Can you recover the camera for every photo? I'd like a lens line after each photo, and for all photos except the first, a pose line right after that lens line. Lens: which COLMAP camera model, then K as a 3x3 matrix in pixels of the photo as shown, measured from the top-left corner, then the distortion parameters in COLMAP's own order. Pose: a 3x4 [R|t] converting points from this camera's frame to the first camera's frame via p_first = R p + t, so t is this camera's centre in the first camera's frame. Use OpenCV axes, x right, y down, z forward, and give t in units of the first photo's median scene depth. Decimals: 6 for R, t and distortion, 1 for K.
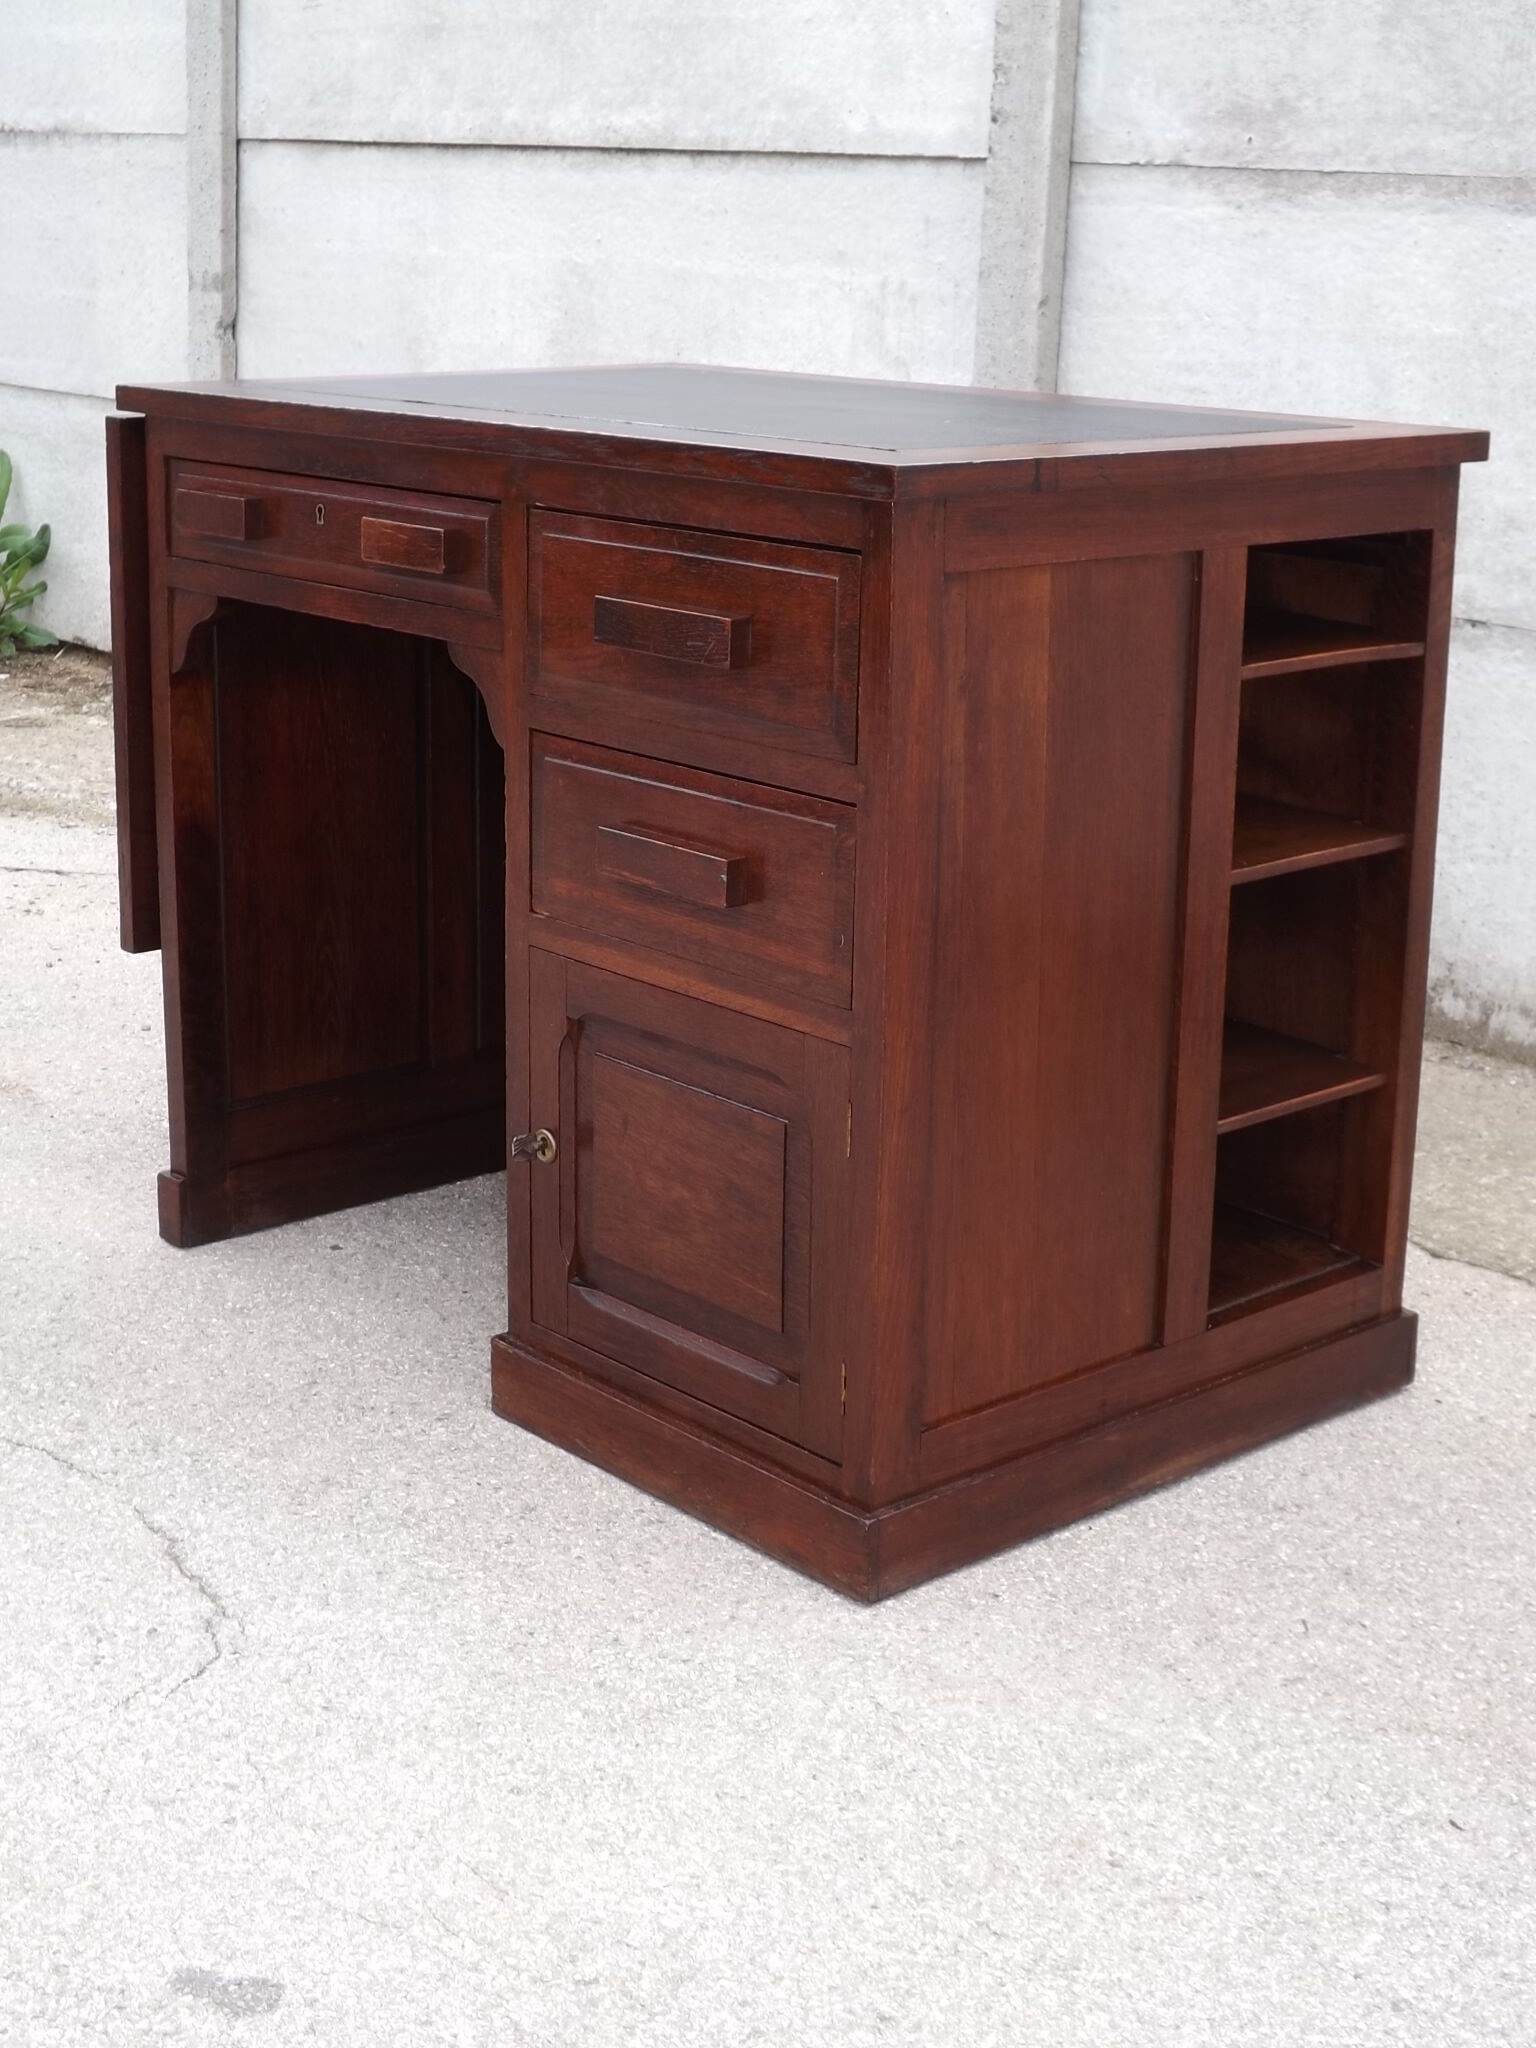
lens RADIAL K [[3013.3, 0, 758.5], [0, 3013.3, 971.7], [0, 0, 1]] dist [-0.140901, 0.522251]
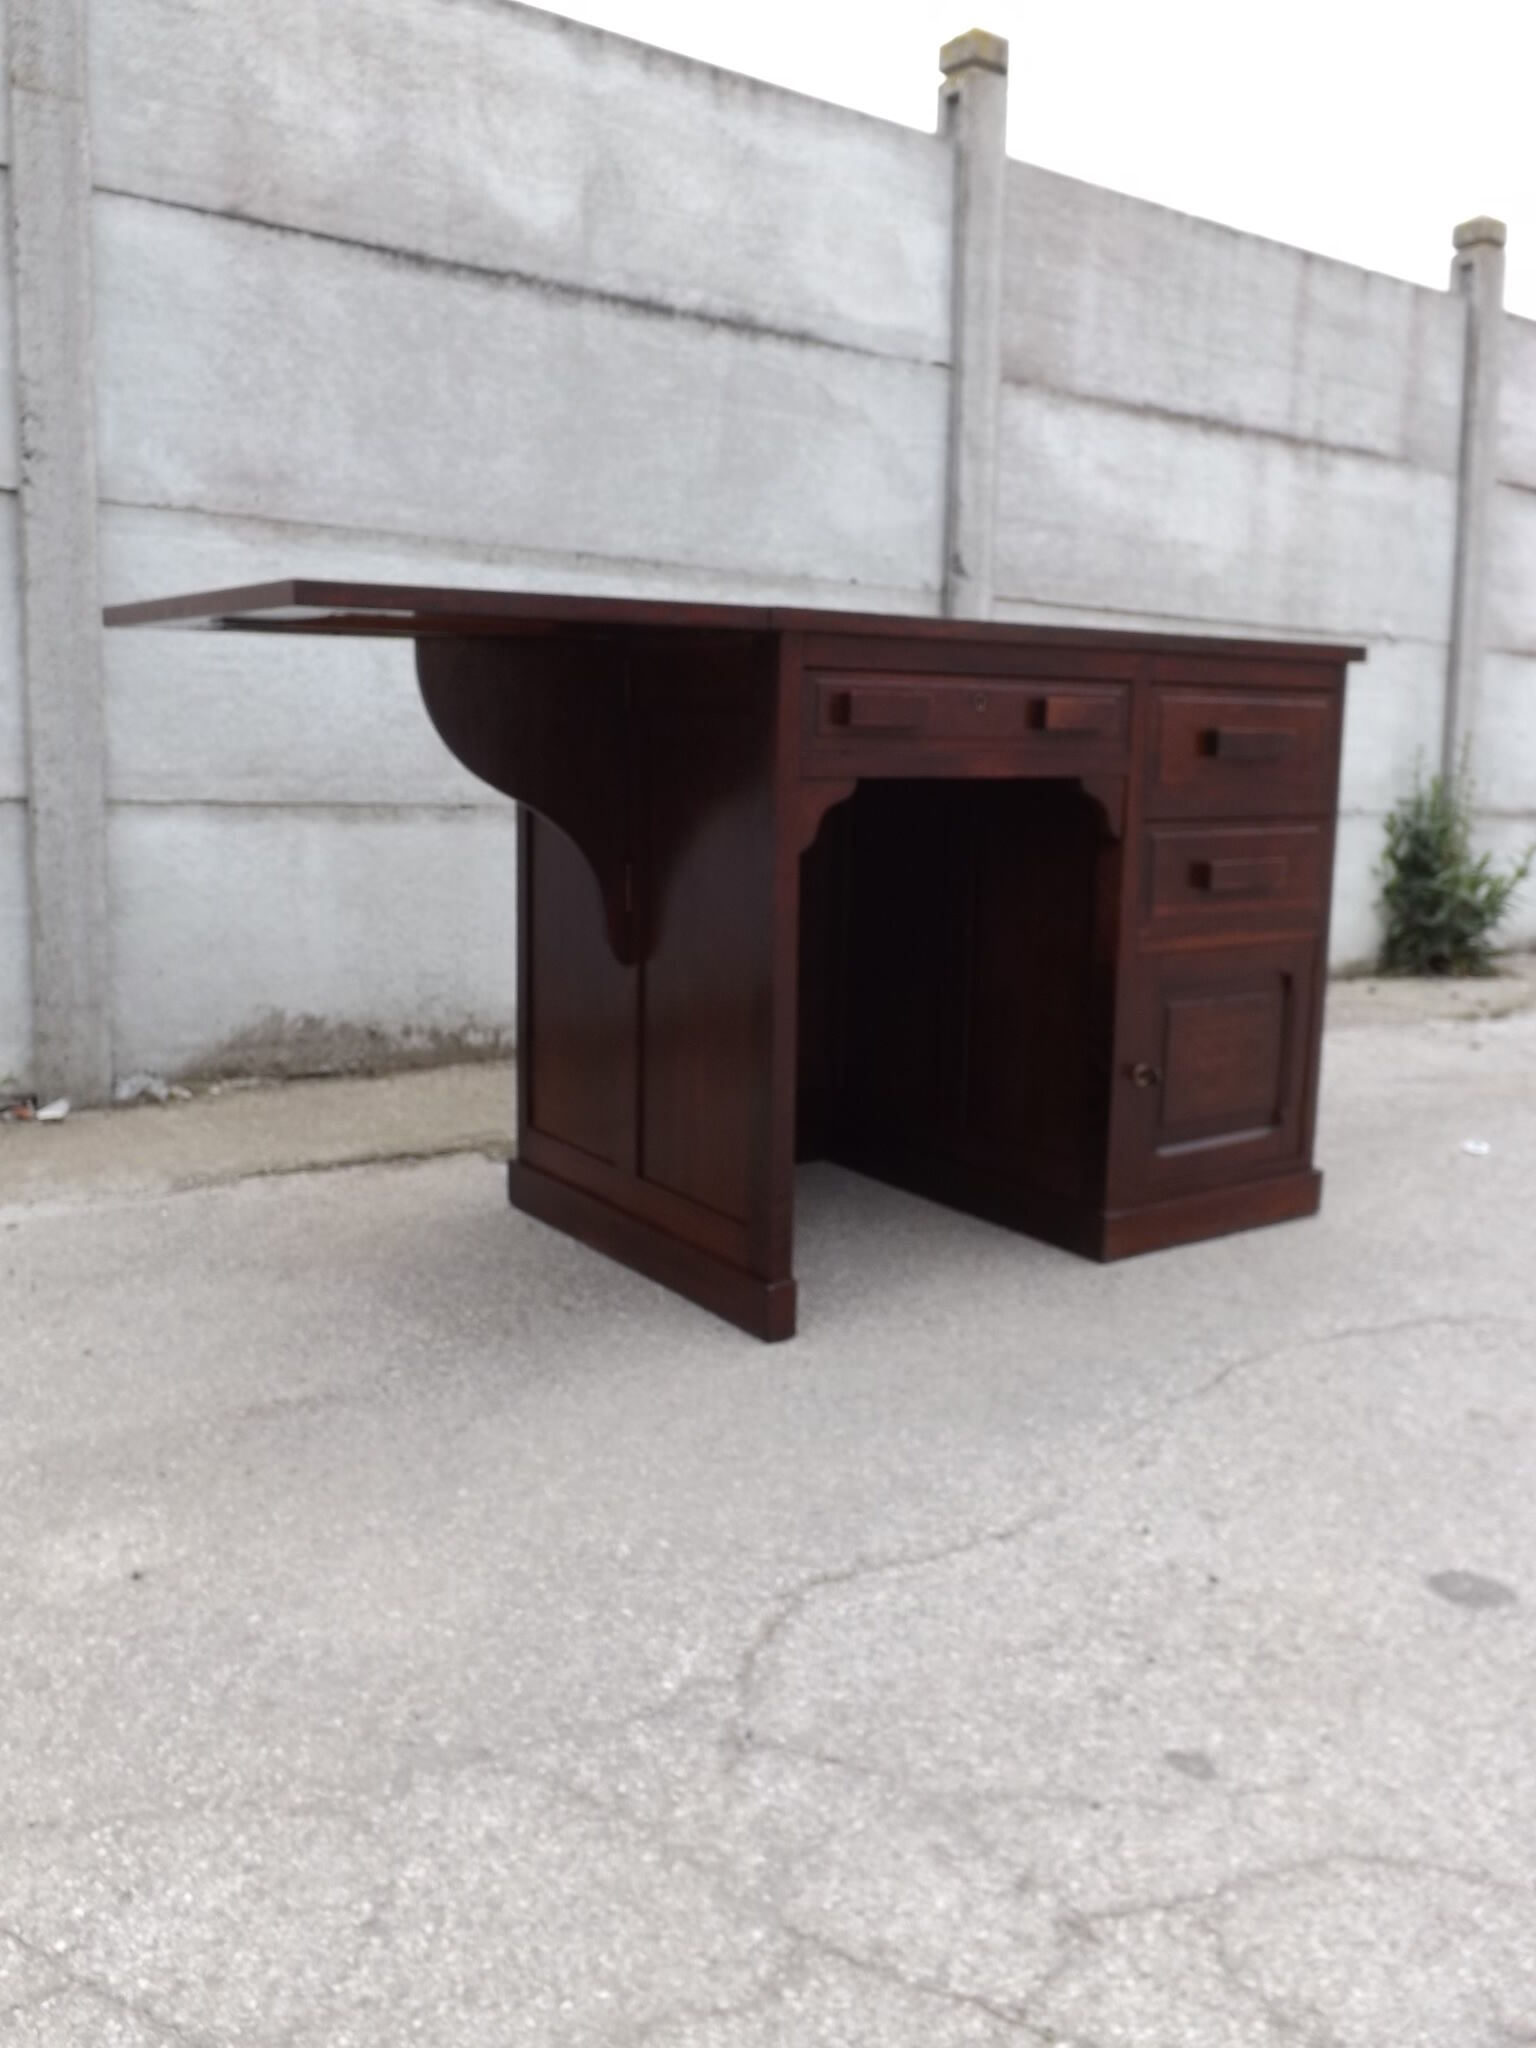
lens RADIAL K [[1664.7, 0, 769.0], [0, 1664.7, 1010.6], [0, 0, 1]] dist [-0.000539, -0.012279]
pose [[0.110932, -0.186150, 0.976239, -0.636936], [0.231488, 0.960123, 0.156773, -0.108249], [-0.966492, 0.208597, 0.149600, 0.688062]]
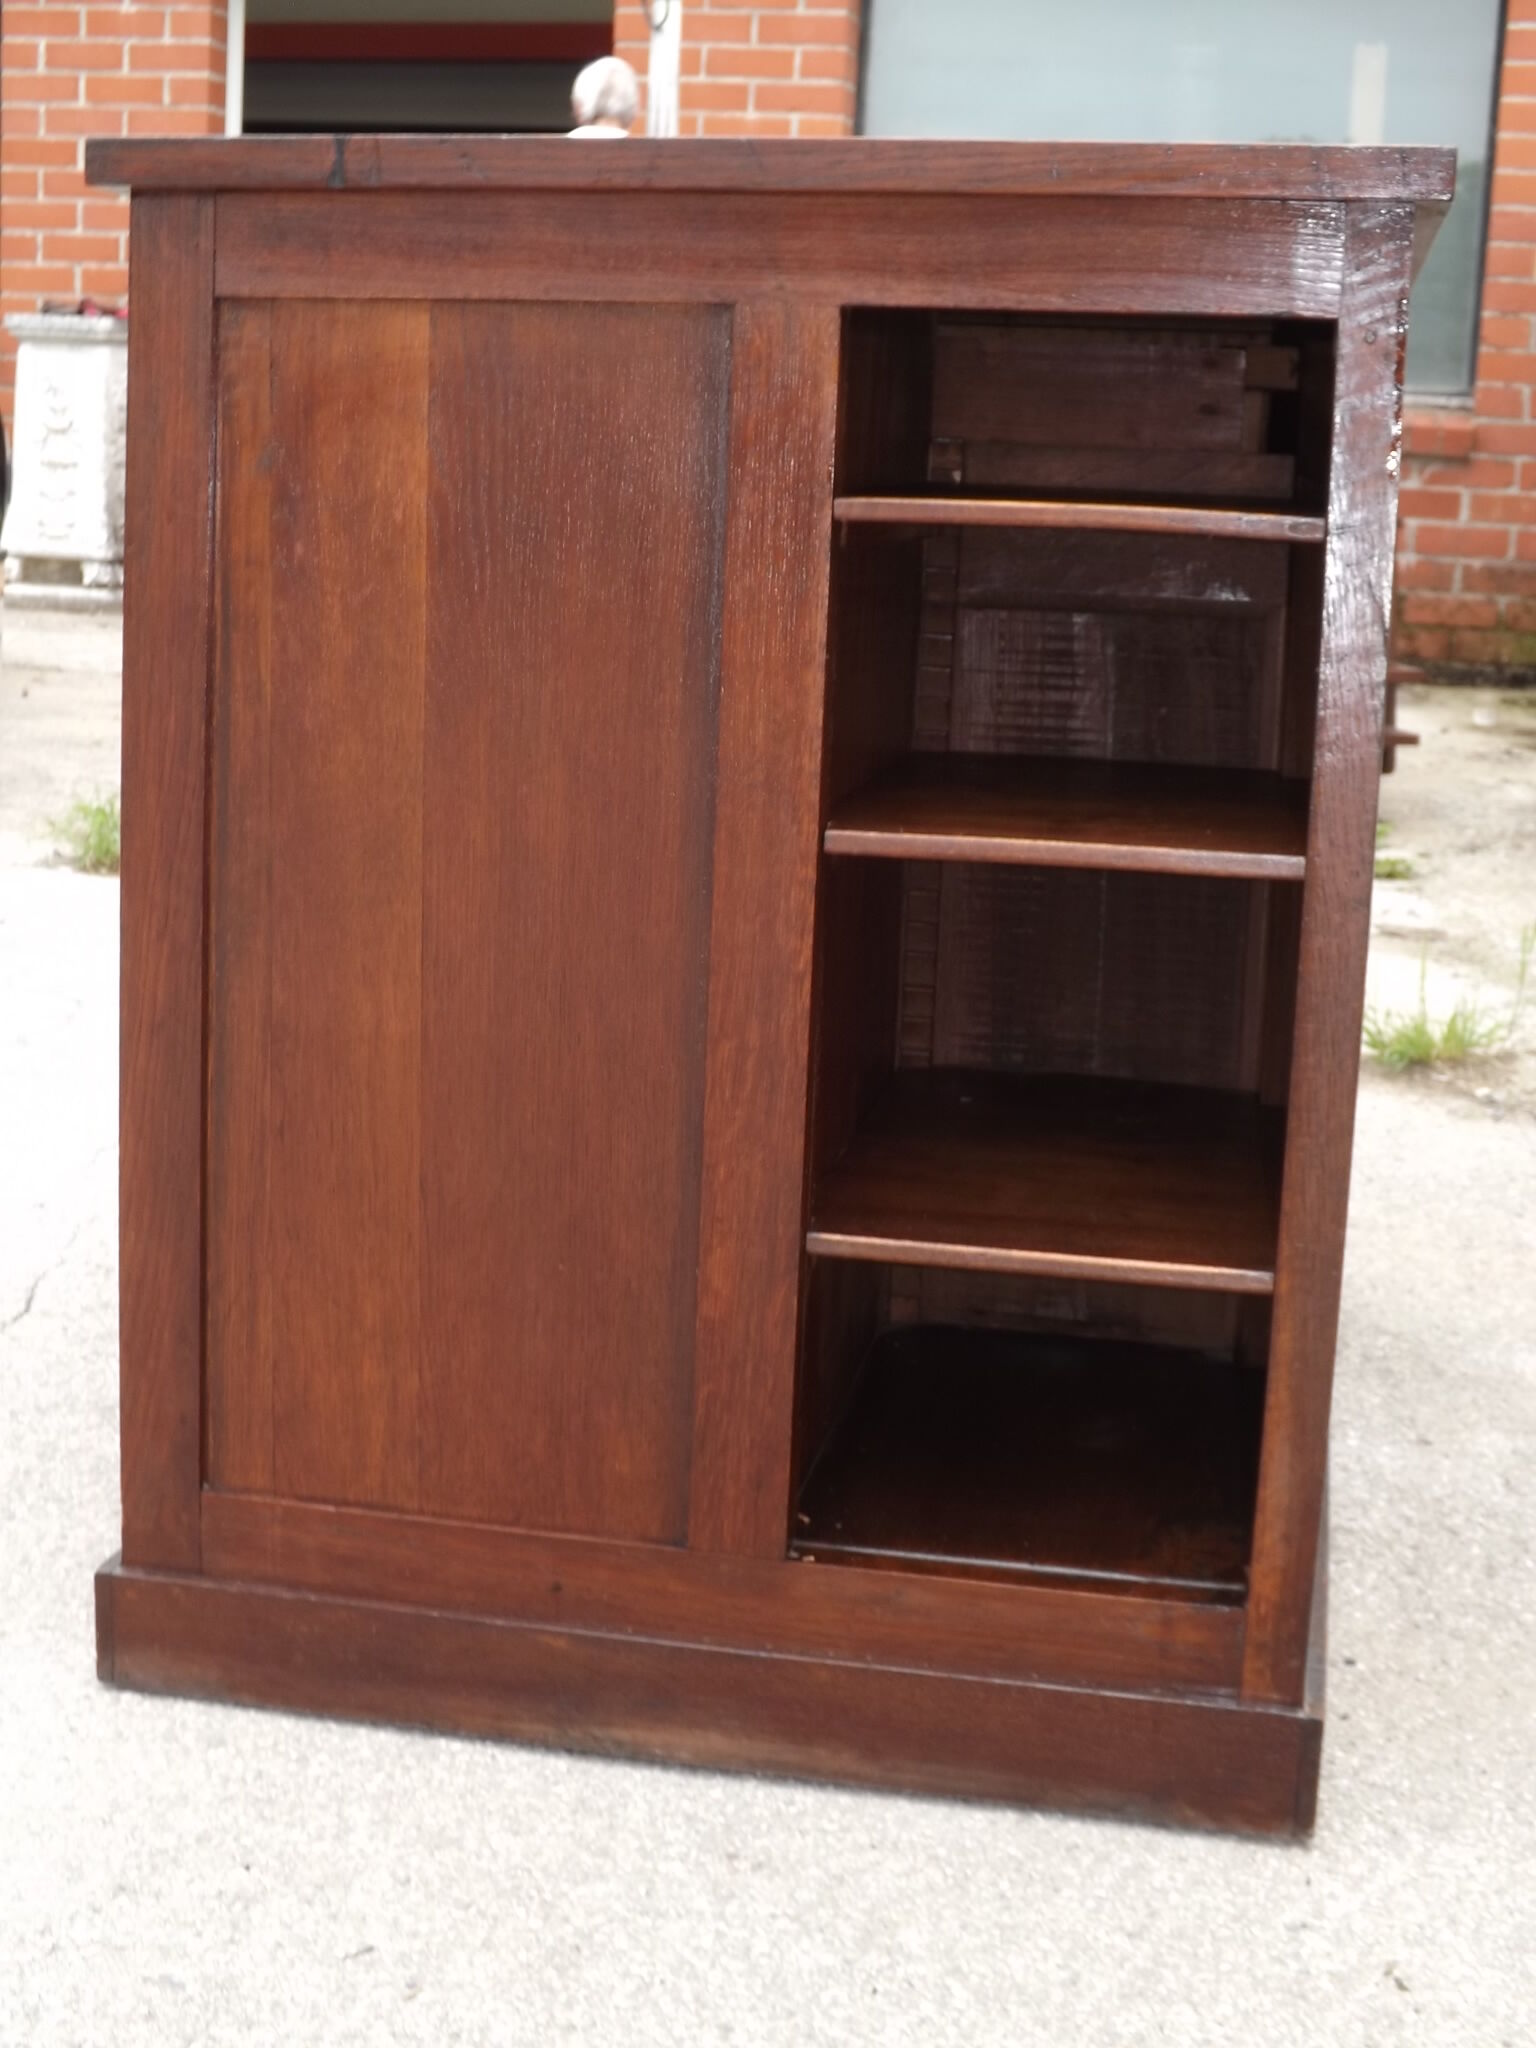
lens RADIAL K [[2799.4, 0, 700.6], [0, 2799.4, 951.7], [0, 0, 1]] dist [-0.153127, 0.309520]
pose [[0.589502, 0.135049, -0.796398, 0.385876], [-0.226547, 0.973997, -0.002526, -0.000281], [0.775348, 0.181911, 0.604768, 0.393433]]
